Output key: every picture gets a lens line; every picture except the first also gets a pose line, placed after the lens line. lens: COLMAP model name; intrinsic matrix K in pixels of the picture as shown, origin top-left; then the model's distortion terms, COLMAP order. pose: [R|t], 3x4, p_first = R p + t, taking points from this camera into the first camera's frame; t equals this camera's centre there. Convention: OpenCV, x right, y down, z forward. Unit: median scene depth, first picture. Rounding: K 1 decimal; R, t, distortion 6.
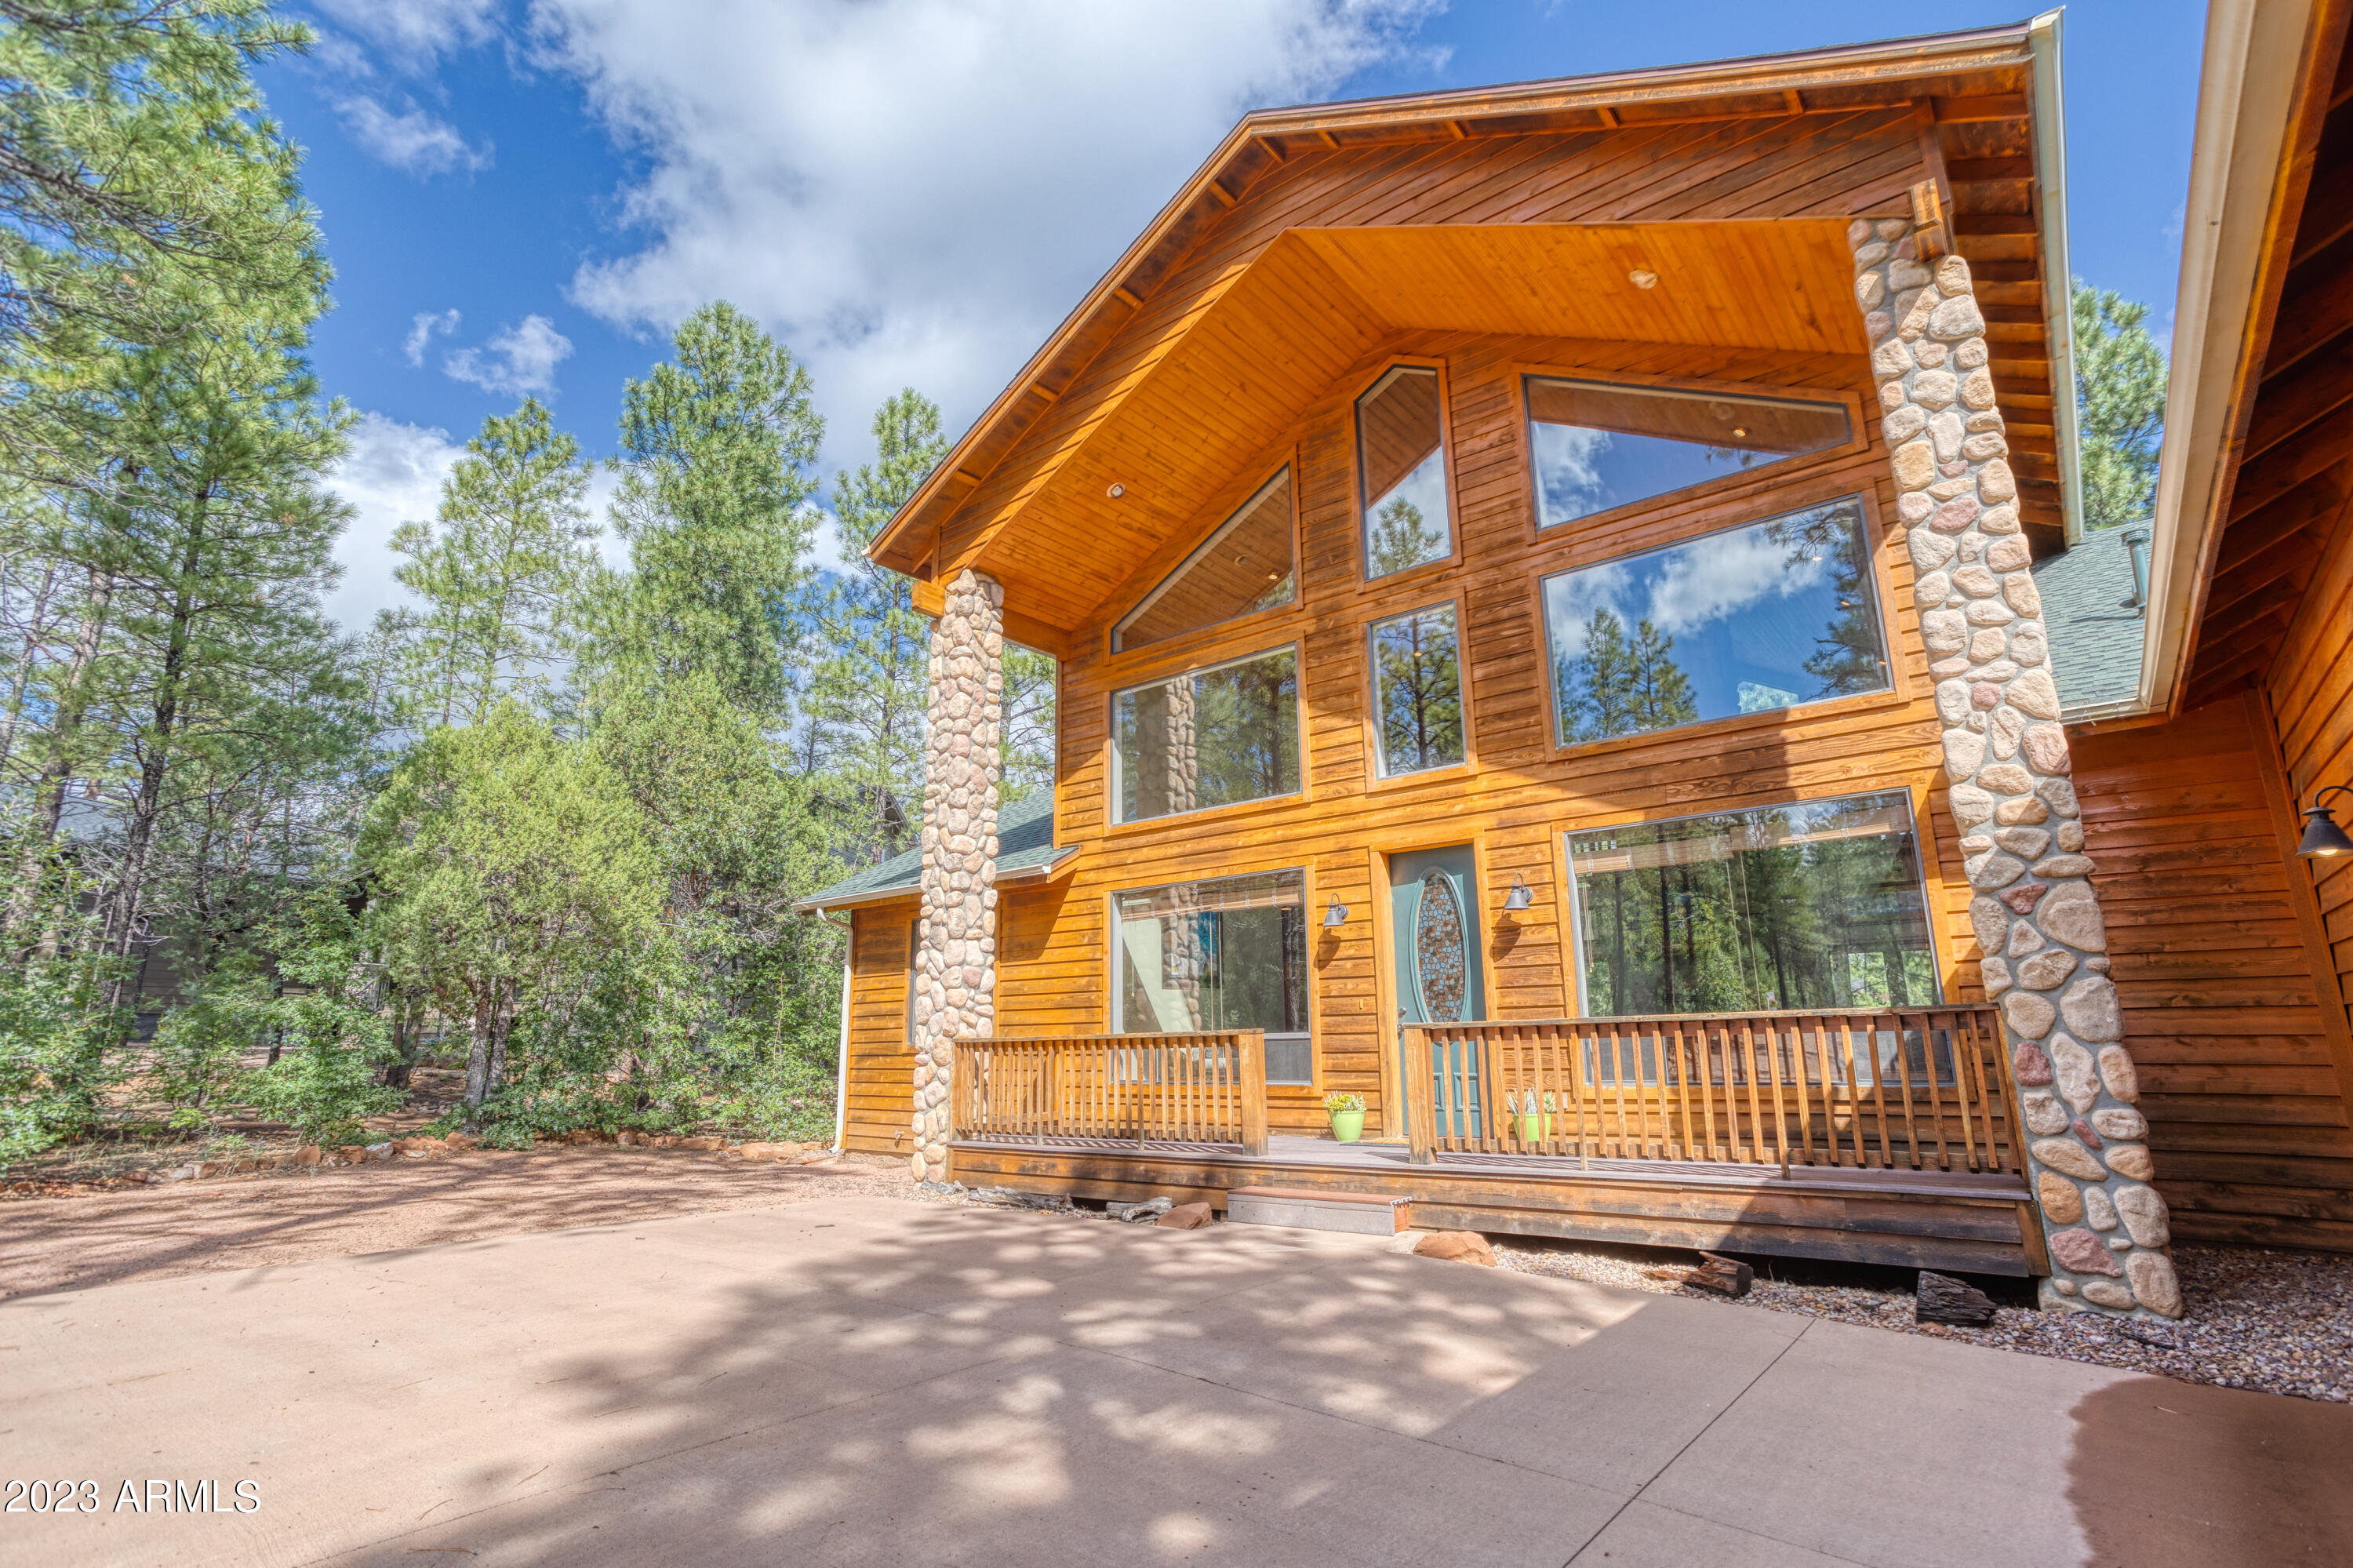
lens RADIAL K [[1146.3, 0, 1179.4], [0, 1146.3, 767.5], [0, 0, 1]] dist [-0.028761, 0.001060]
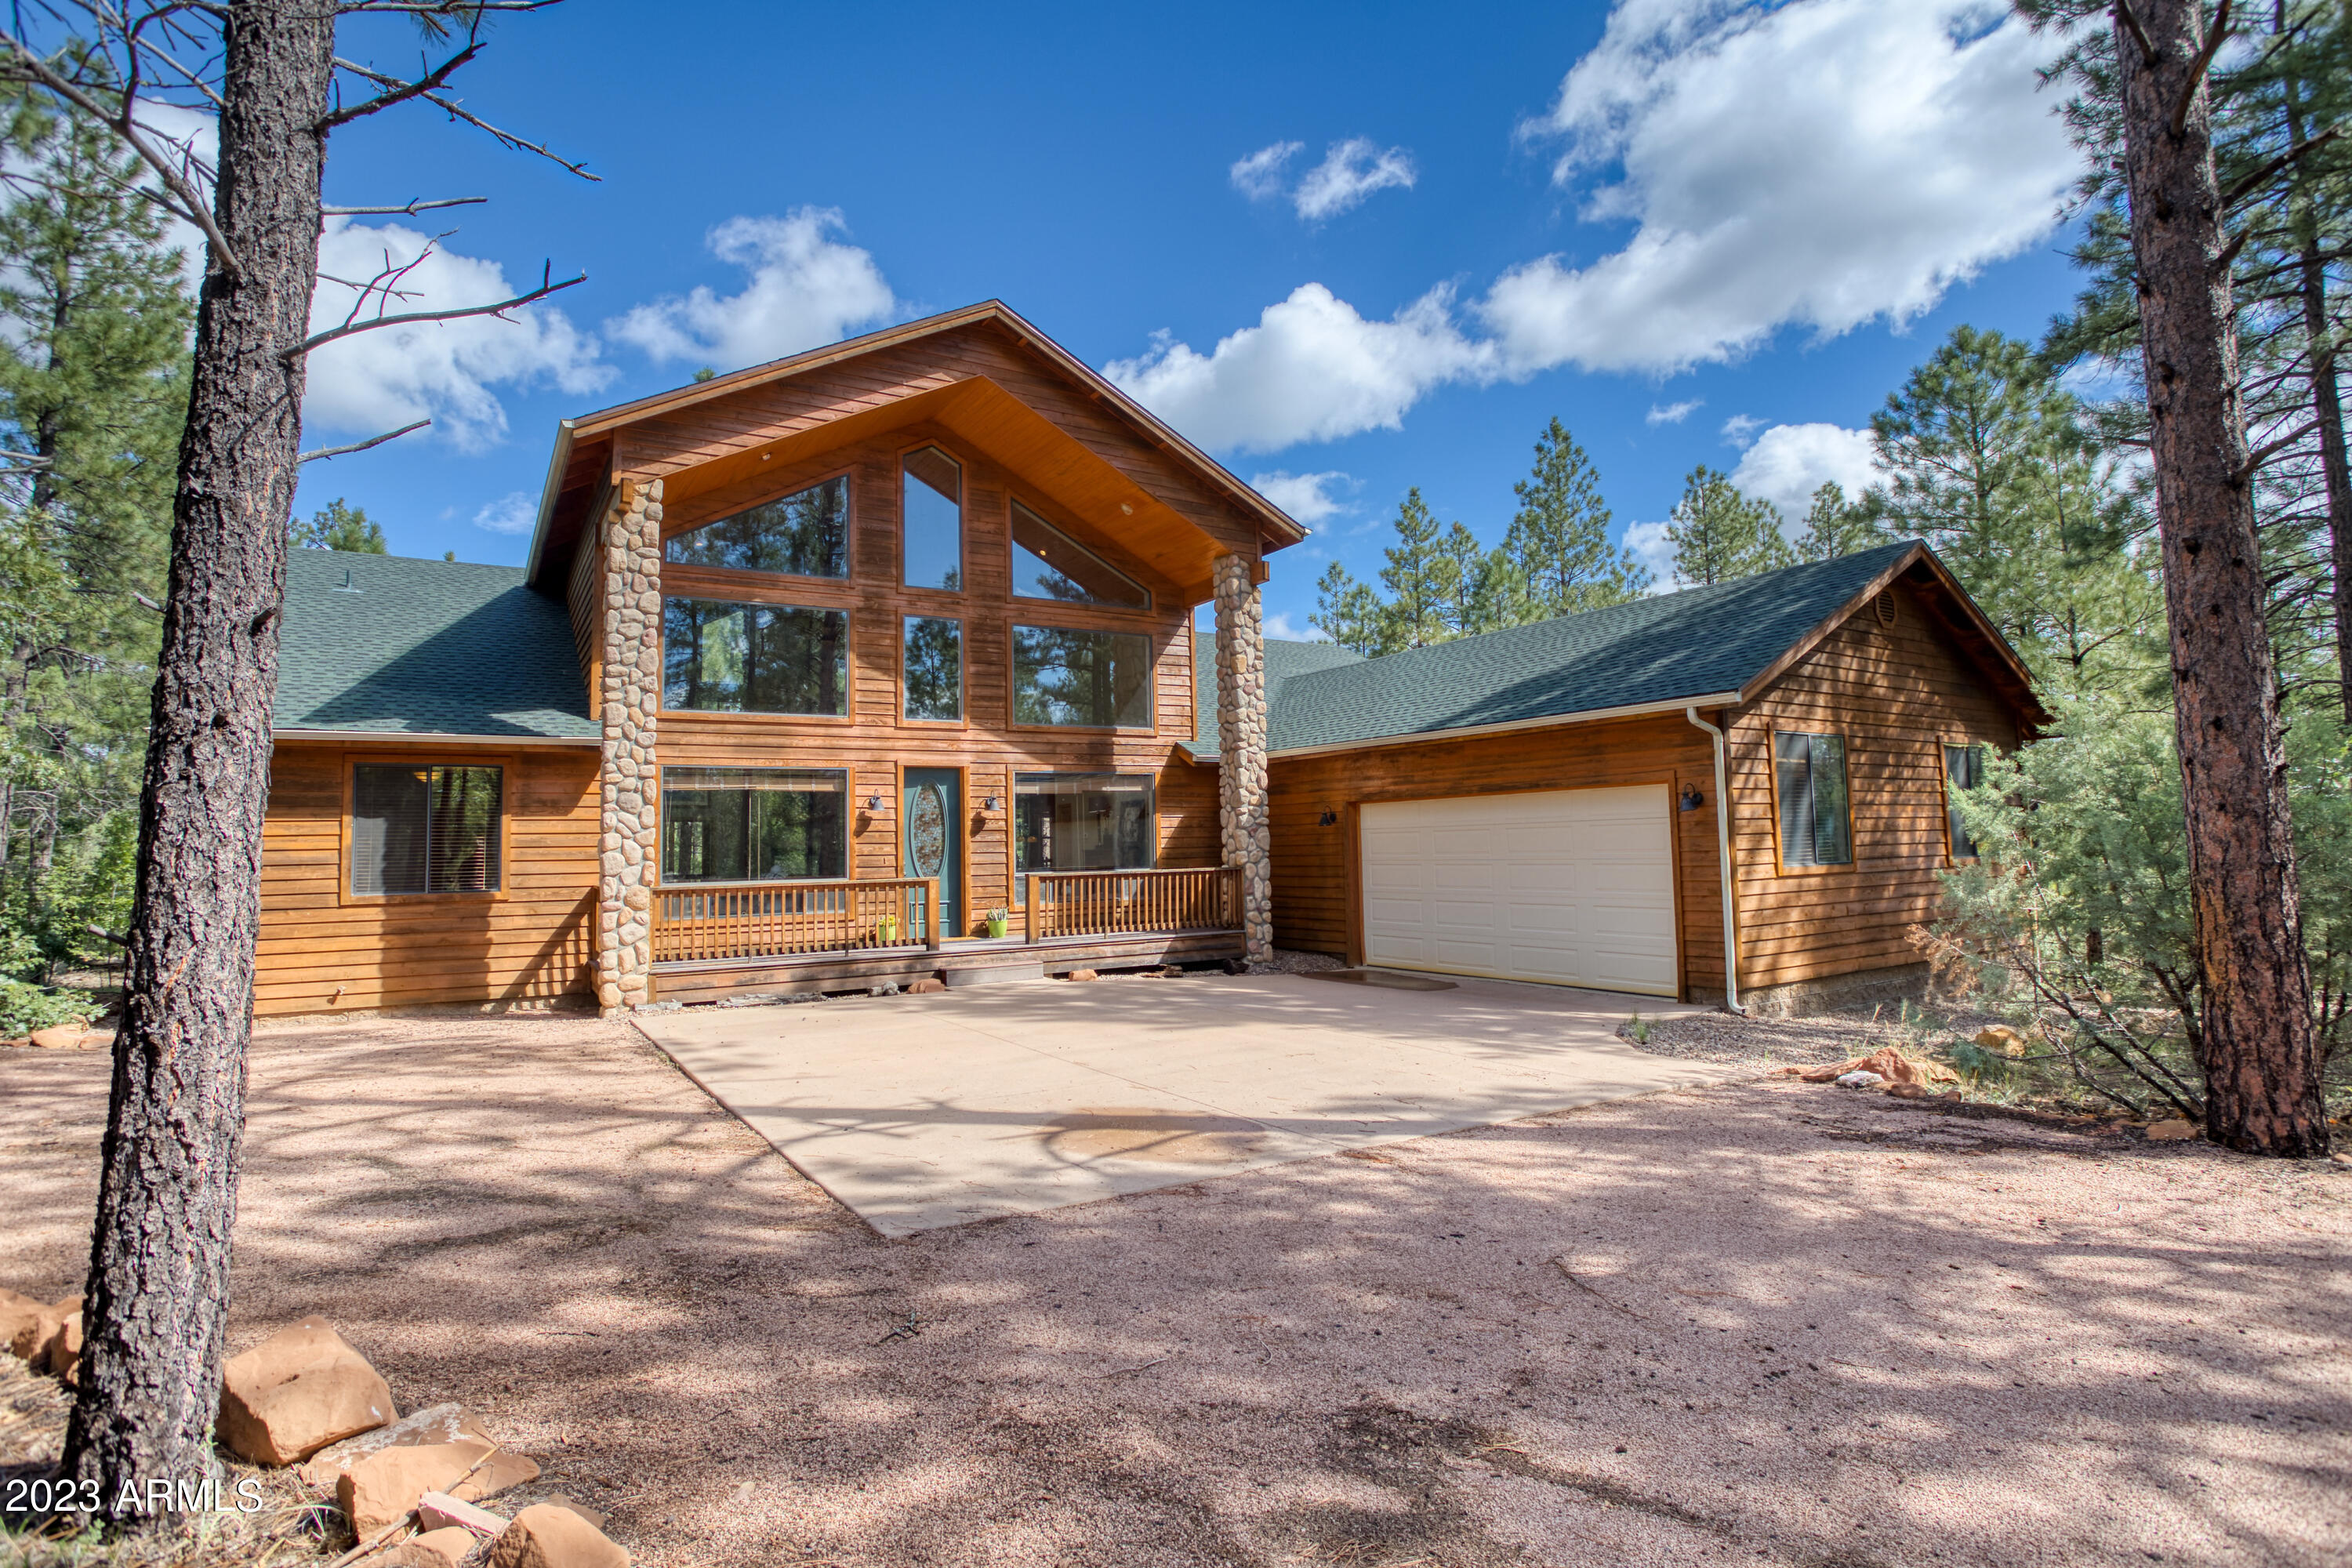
lens RADIAL K [[1145.7, 0, 1178.9], [0, 1145.7, 767.5], [0, 0, 1]] dist [-0.028761, 0.001060]
pose [[0.342090, 0.076130, 0.936578, -1.212474], [-0.205970, 0.978549, -0.004310, 0.004585], [-0.916815, -0.191433, 0.350433, 0.100740]]
